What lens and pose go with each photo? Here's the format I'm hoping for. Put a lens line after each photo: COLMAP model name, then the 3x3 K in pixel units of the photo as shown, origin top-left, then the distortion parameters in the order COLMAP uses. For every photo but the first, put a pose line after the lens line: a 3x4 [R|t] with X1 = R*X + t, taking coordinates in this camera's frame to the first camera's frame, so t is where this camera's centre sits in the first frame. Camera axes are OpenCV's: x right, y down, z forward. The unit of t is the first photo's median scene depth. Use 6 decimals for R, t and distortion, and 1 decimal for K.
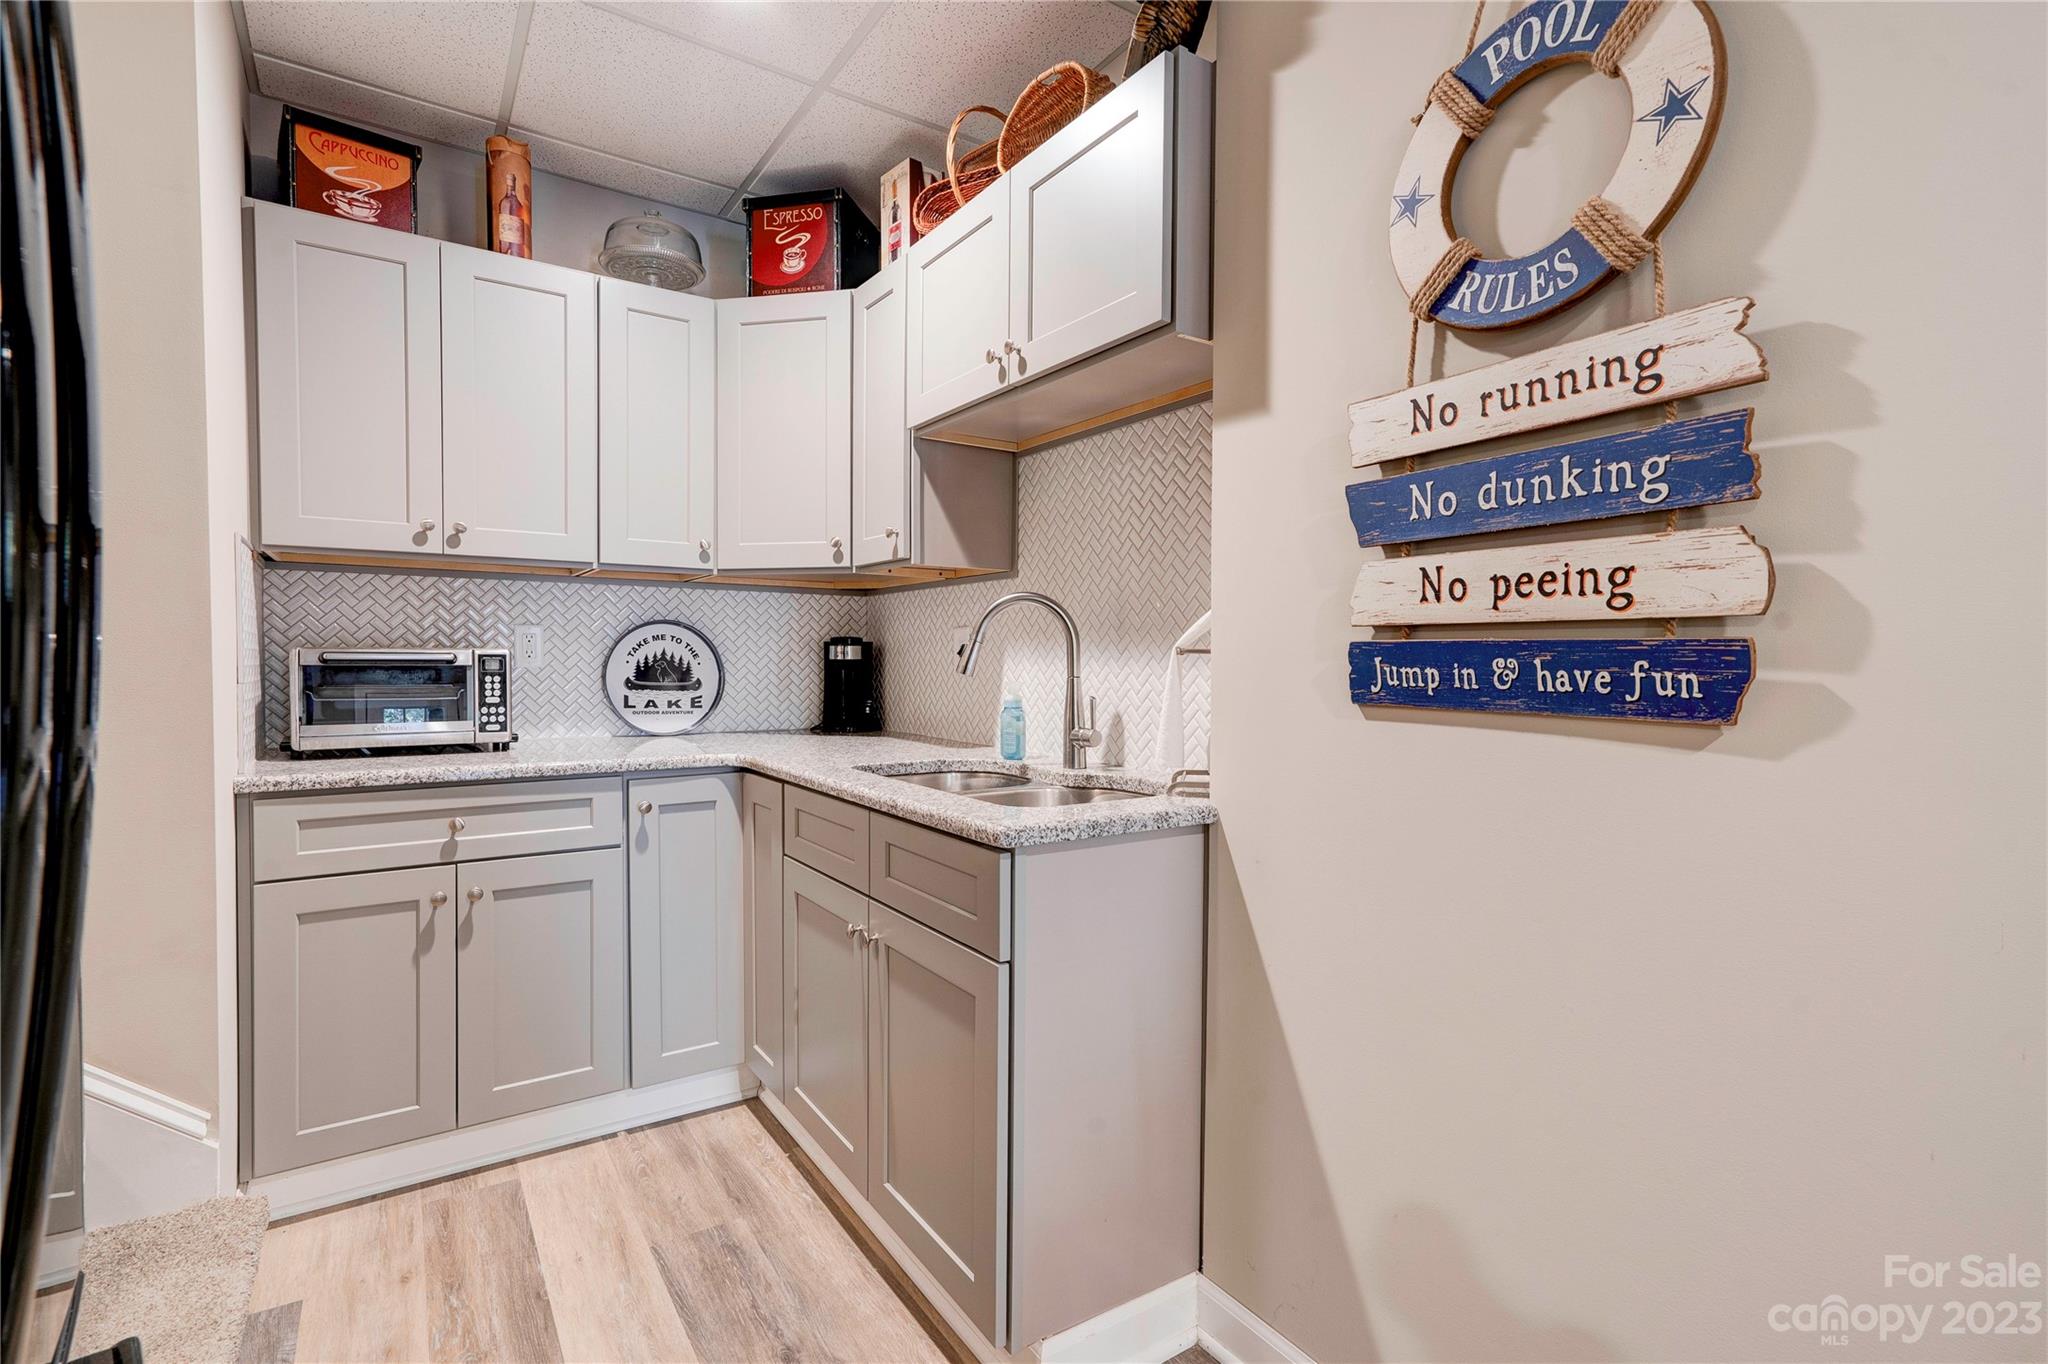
lens RADIAL K [[955.0, 0, 1024.0], [0, 955.0, 682.0], [0, 0, 1]] dist [0.015667, 0.001117]
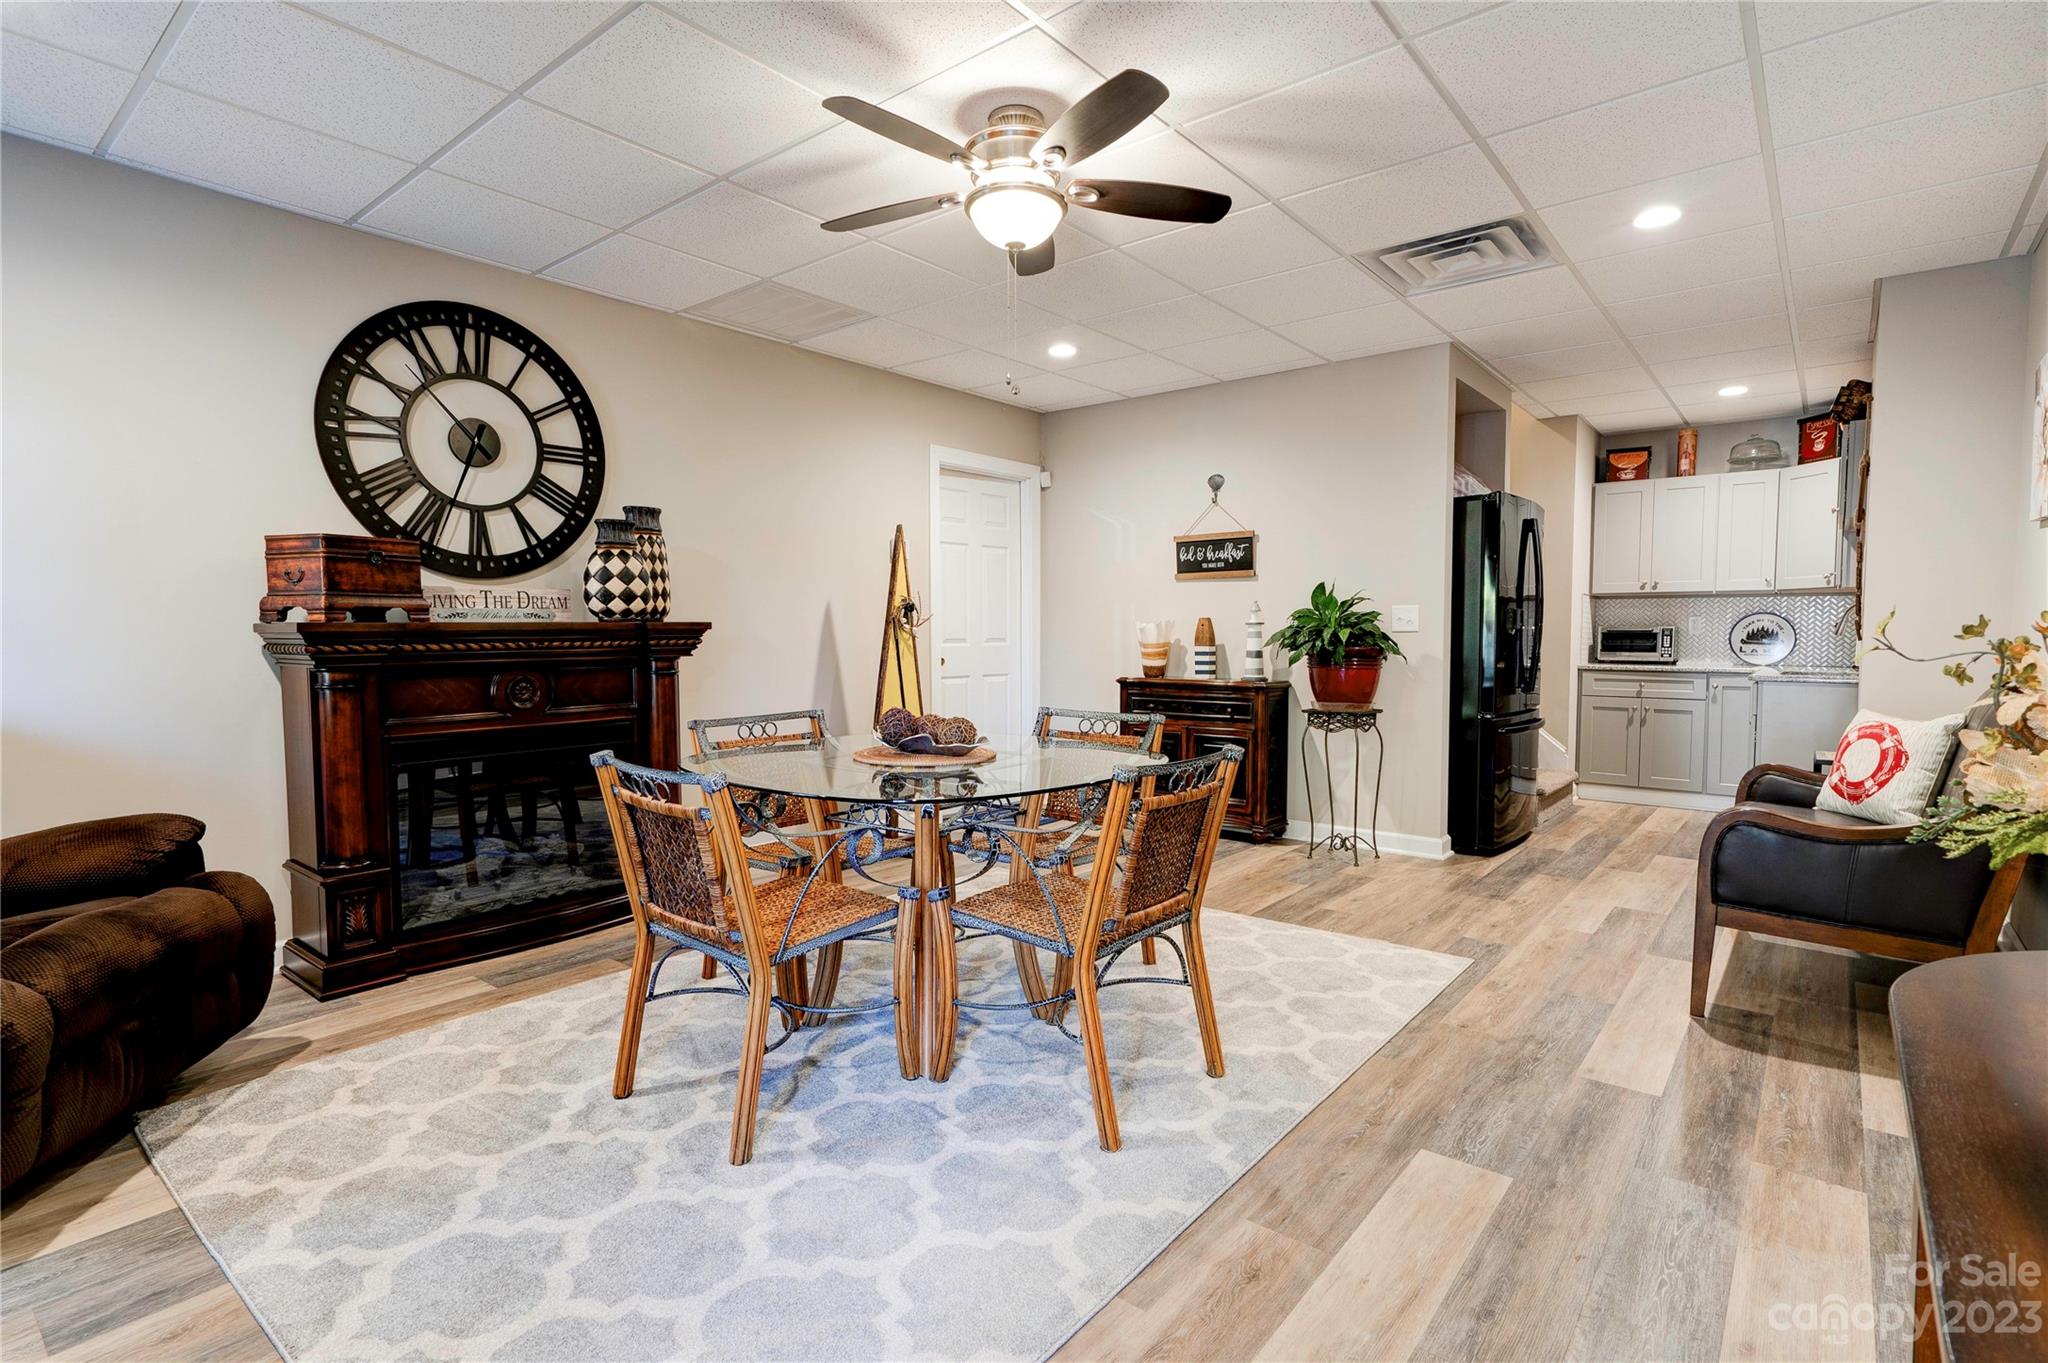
lens RADIAL K [[955.0, 0, 1024.0], [0, 955.0, 681.5], [0, 0, 1]] dist [0.015667, 0.001117]
pose [[0.301679, 0.040996, -0.952528, 1.526840], [-0.020949, 0.999119, 0.036366, 0.061257], [0.953179, 0.008983, 0.302272, -1.583430]]
